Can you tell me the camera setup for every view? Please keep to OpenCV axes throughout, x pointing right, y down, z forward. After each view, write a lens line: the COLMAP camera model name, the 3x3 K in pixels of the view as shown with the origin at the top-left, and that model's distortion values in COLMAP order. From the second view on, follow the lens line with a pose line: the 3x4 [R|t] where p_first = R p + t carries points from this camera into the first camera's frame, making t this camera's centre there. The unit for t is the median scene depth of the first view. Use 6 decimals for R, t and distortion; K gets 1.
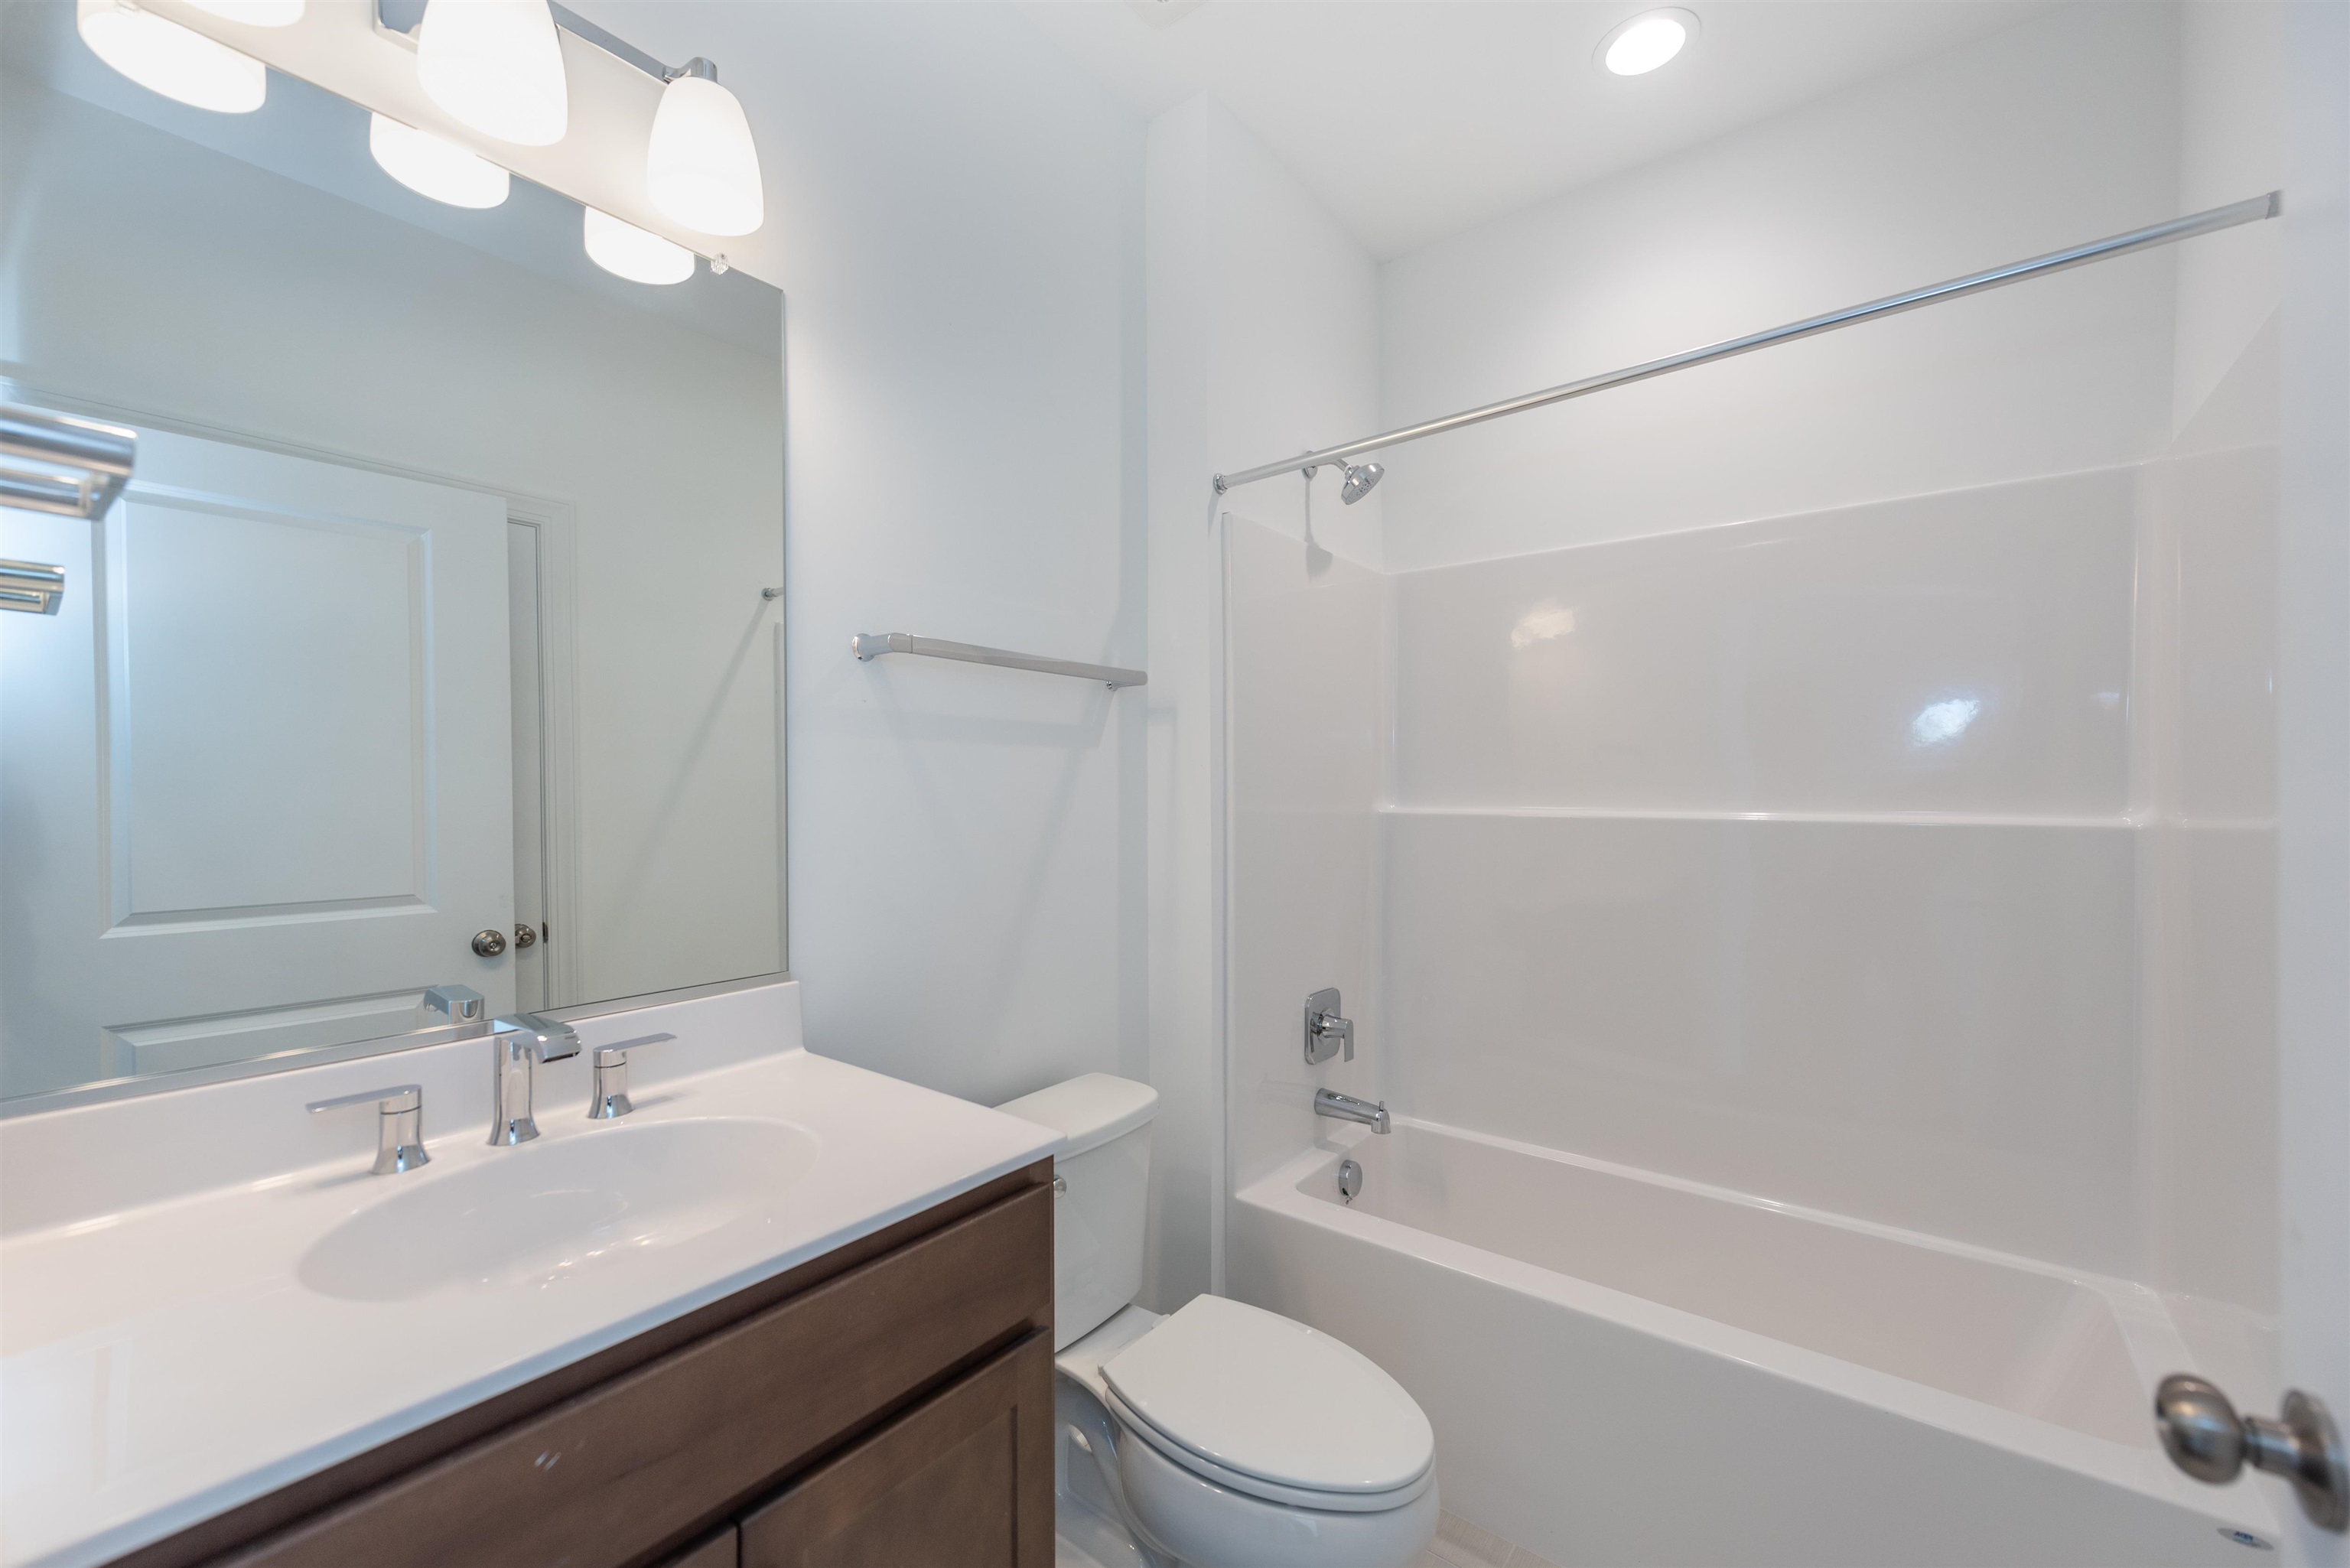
lens RADIAL K [[927.9, 0, 1175.0], [0, 927.9, 784.0], [0, 0, 1]] dist [-0.001995, -0.000296]
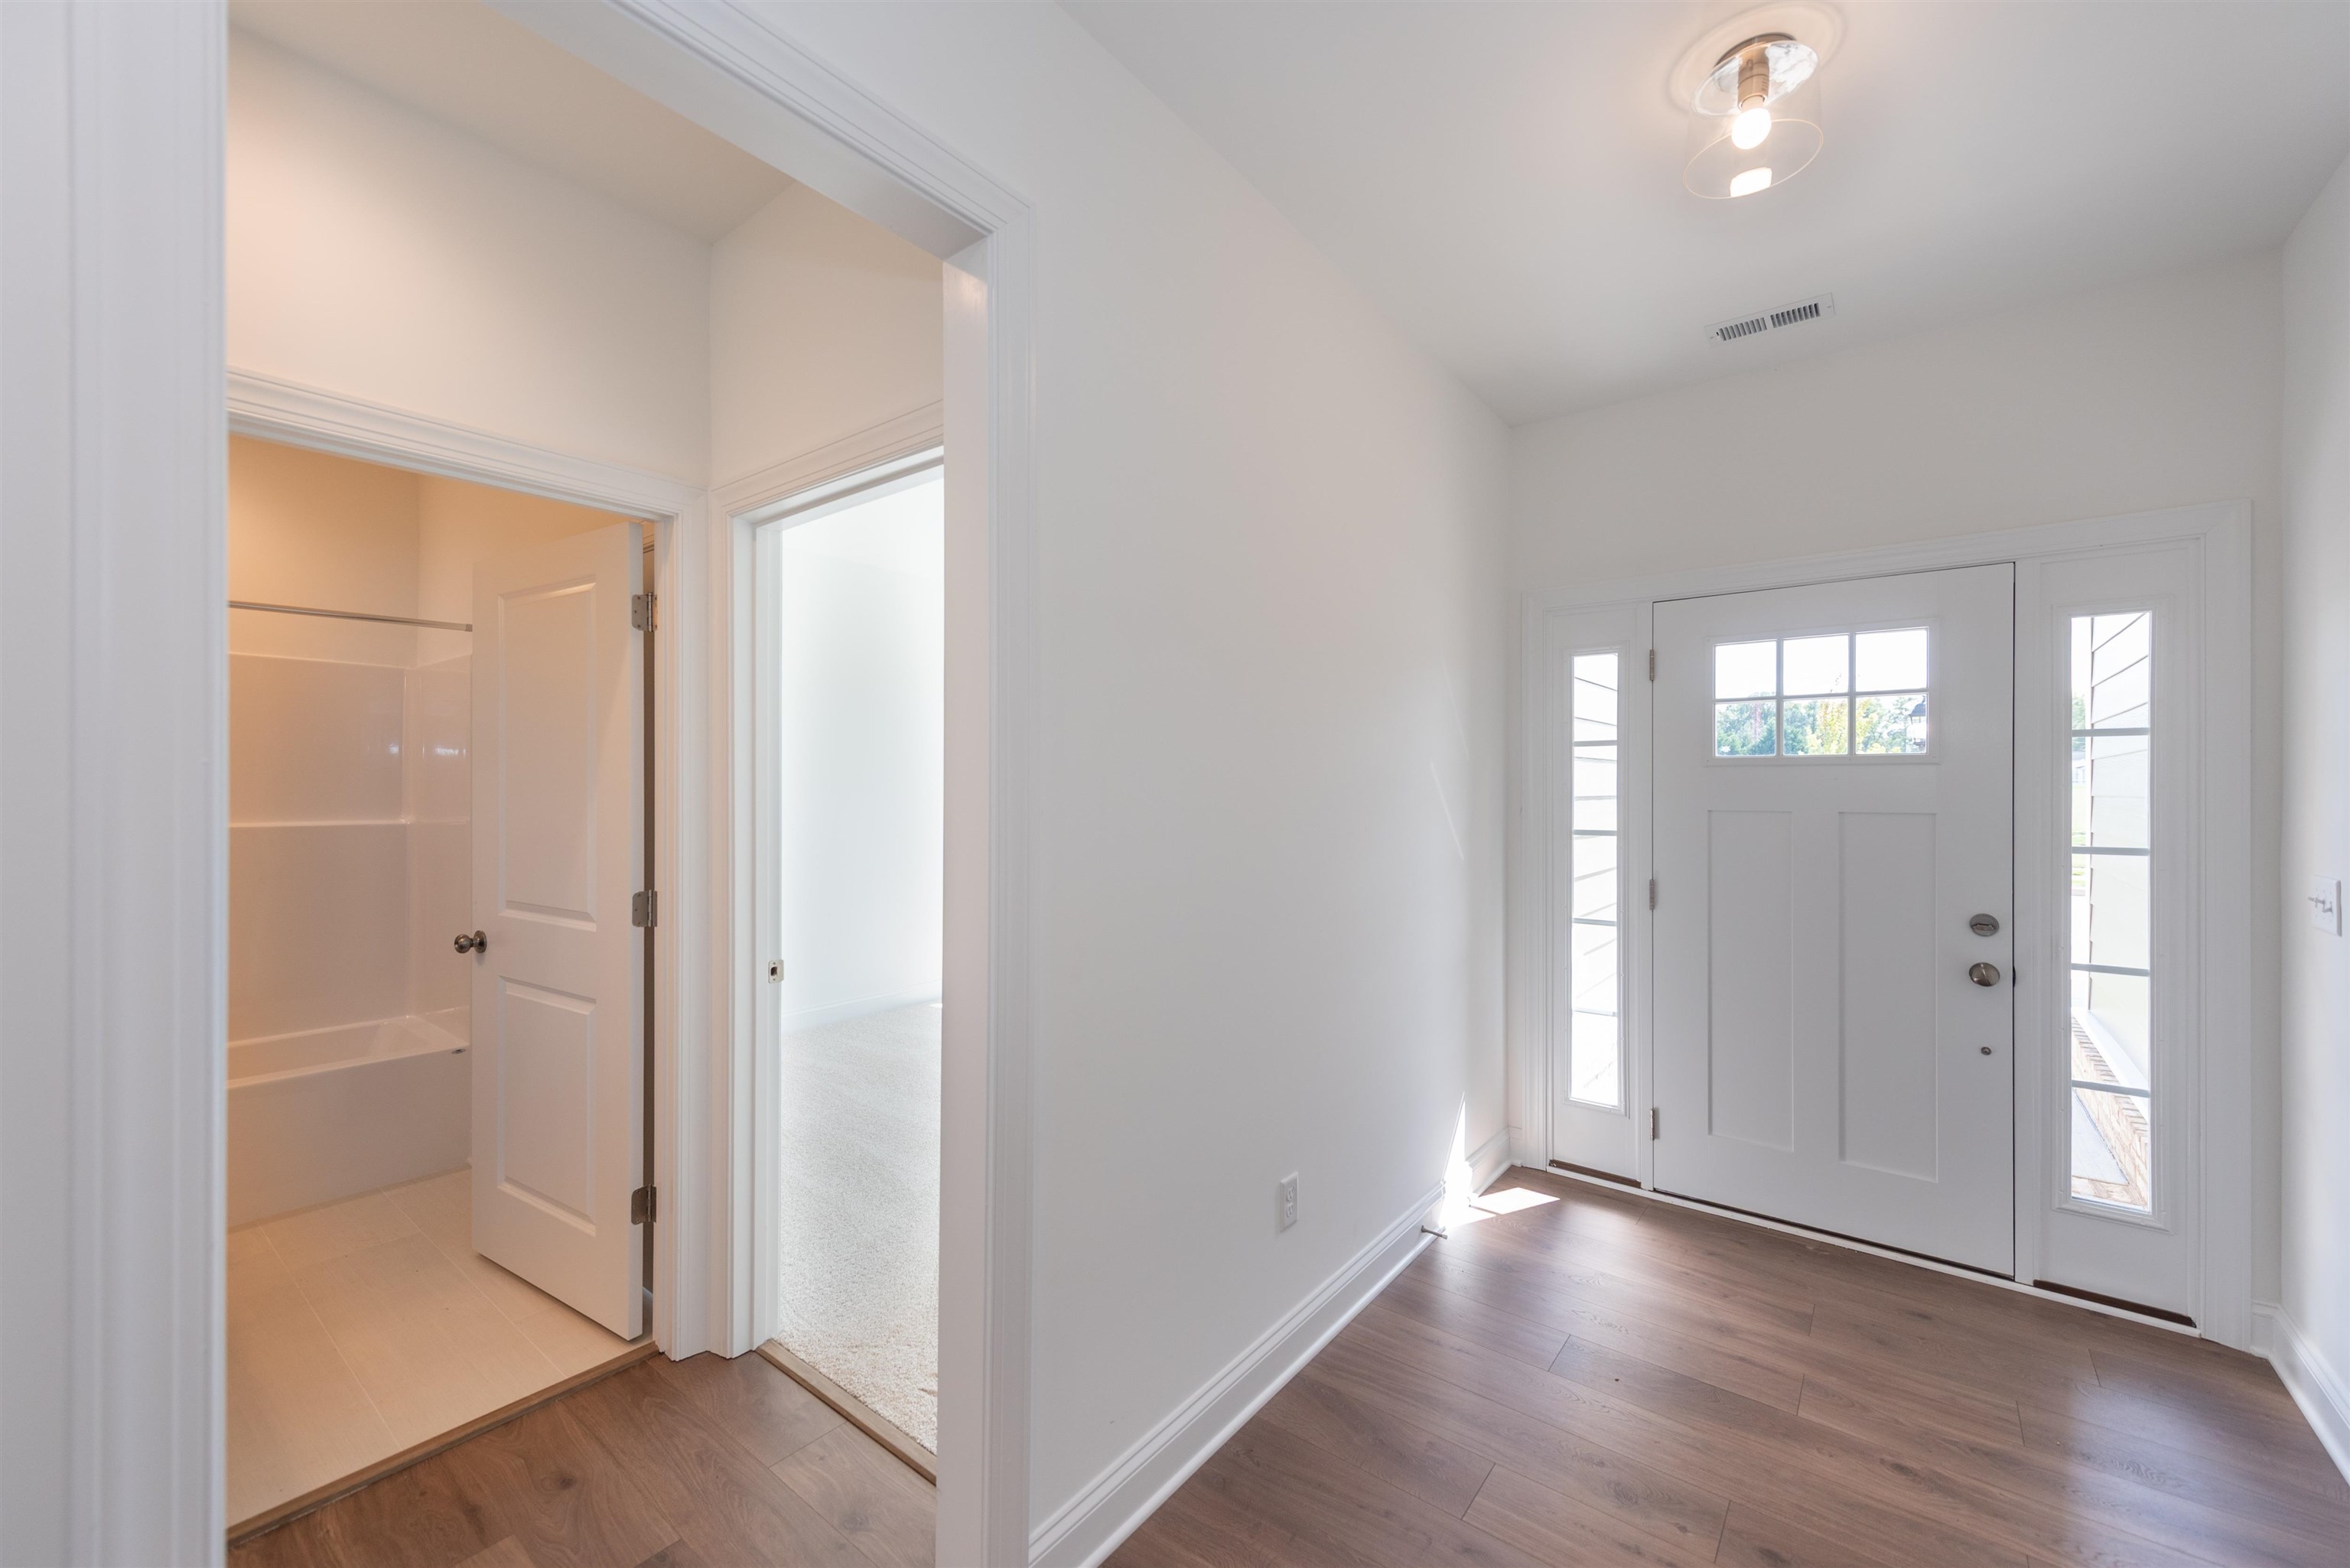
lens RADIAL K [[927.9, 0, 1175.0], [0, 927.9, 784.0], [0, 0, 1]] dist [-0.001995, -0.000296]
pose [[0.005353, 0.004706, 0.999975, -1.303227], [-0.002478, 0.999986, -0.004693, -0.047912], [-0.999983, -0.002452, 0.005364, -0.964696]]
